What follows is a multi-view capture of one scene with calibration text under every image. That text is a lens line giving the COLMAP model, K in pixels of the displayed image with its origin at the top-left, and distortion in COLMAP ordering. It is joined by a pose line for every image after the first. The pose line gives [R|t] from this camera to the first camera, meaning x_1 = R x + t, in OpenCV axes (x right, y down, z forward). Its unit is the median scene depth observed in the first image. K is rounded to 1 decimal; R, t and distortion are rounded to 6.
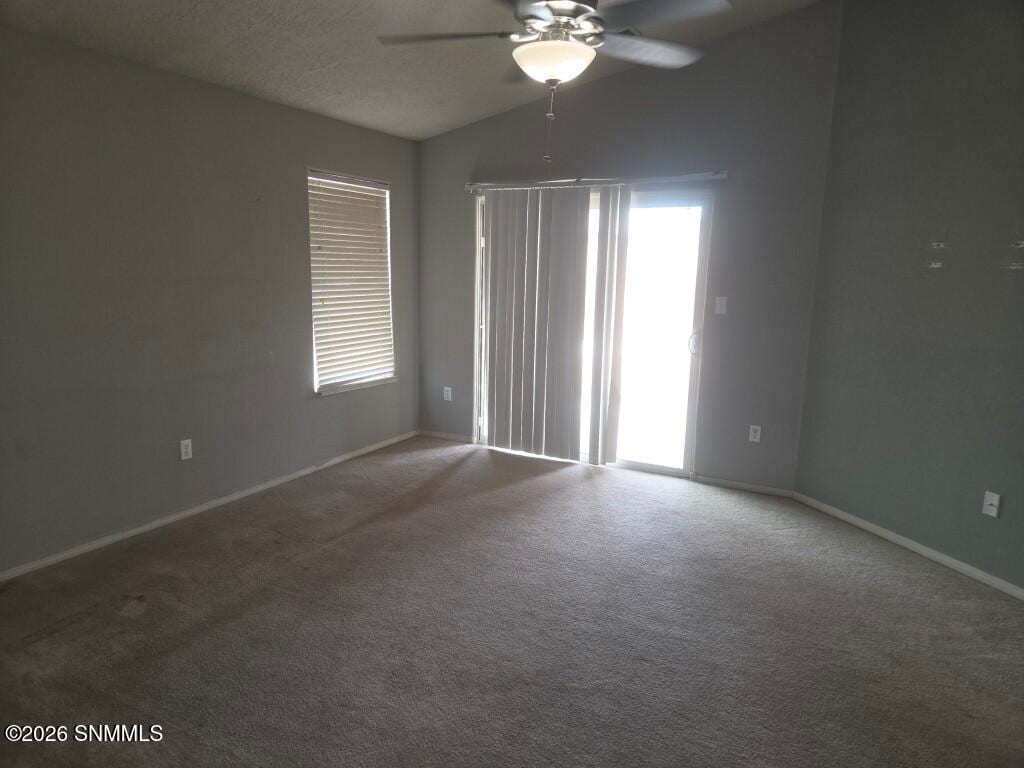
lens RADIAL K [[682.3, 0, 510.5], [0, 682.3, 390.4], [0, 0, 1]] dist [0.057316, -0.046168]
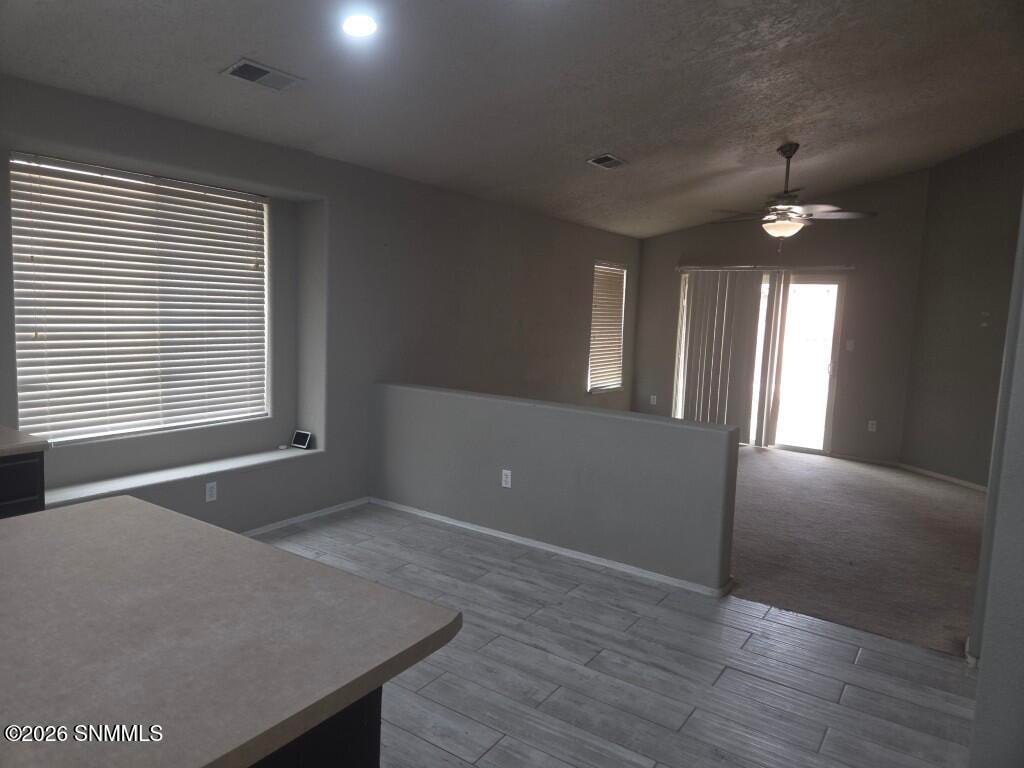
lens RADIAL K [[677.7, 0, 512.0], [0, 677.7, 384.0], [0, 0, 1]] dist [0.056836, -0.046828]
pose [[0.992940, 0.032962, -0.113948, -0.276204], [-0.041114, 0.996703, -0.069942, 0.103811], [0.111267, 0.074133, 0.991022, -0.632500]]
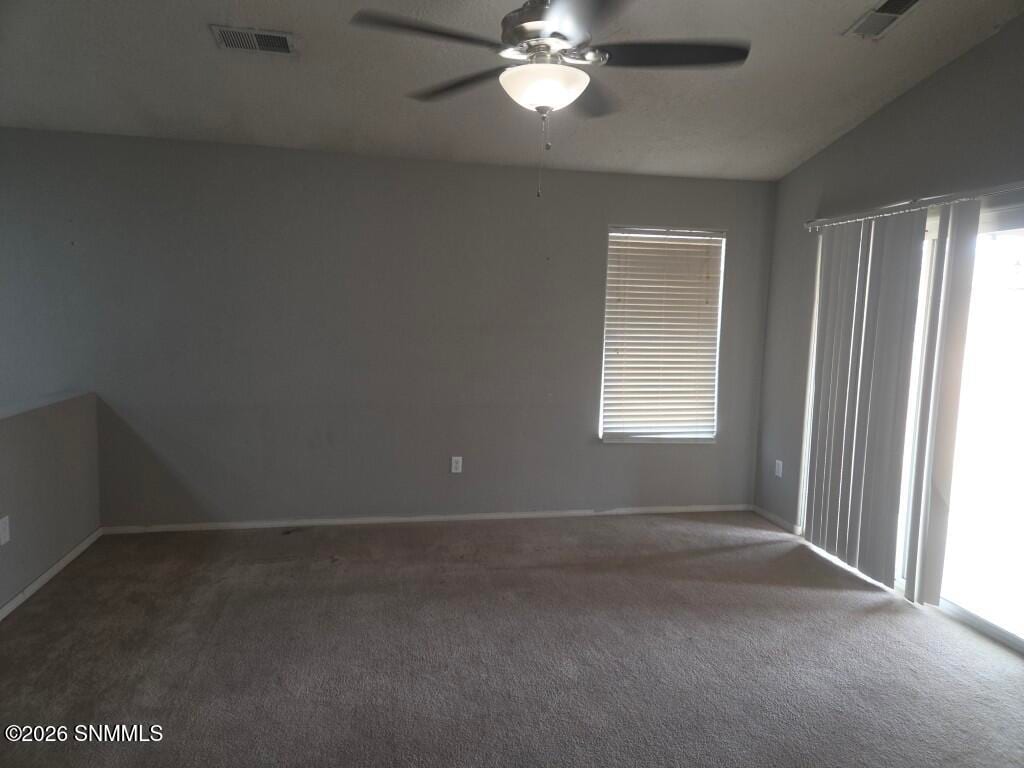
lens RADIAL K [[687.6, 0, 516.4], [0, 687.6, 388.0], [0, 0, 1]] dist [0.055633, -0.047869]
pose [[0.637398, 0.080290, -0.766340, 0.413850], [-0.151178, 0.988257, -0.022201, -0.029530], [0.755558, 0.130005, 0.642051, 0.229135]]
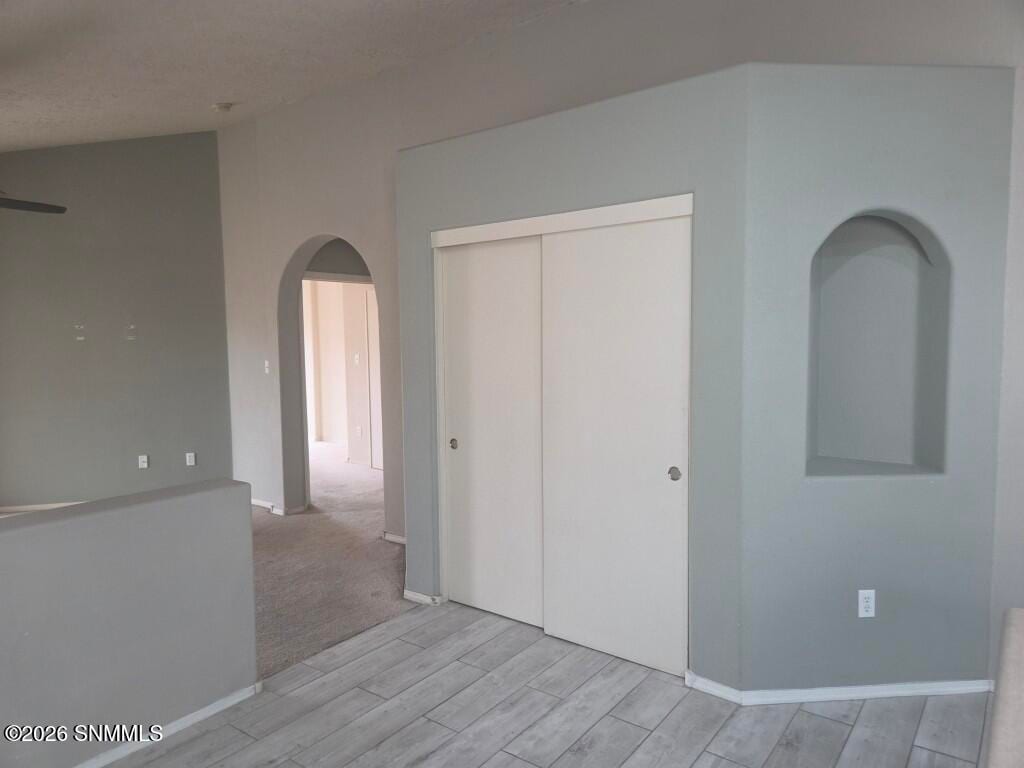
lens RADIAL K [[687.6, 0, 516.4], [0, 687.6, 388.0], [0, 0, 1]] dist [0.055633, -0.047869]
pose [[0.165808, -0.096160, 0.981458, -0.642220], [0.200552, 0.977725, 0.061913, 0.032129], [-0.965550, 0.186567, 0.181400, -0.222204]]
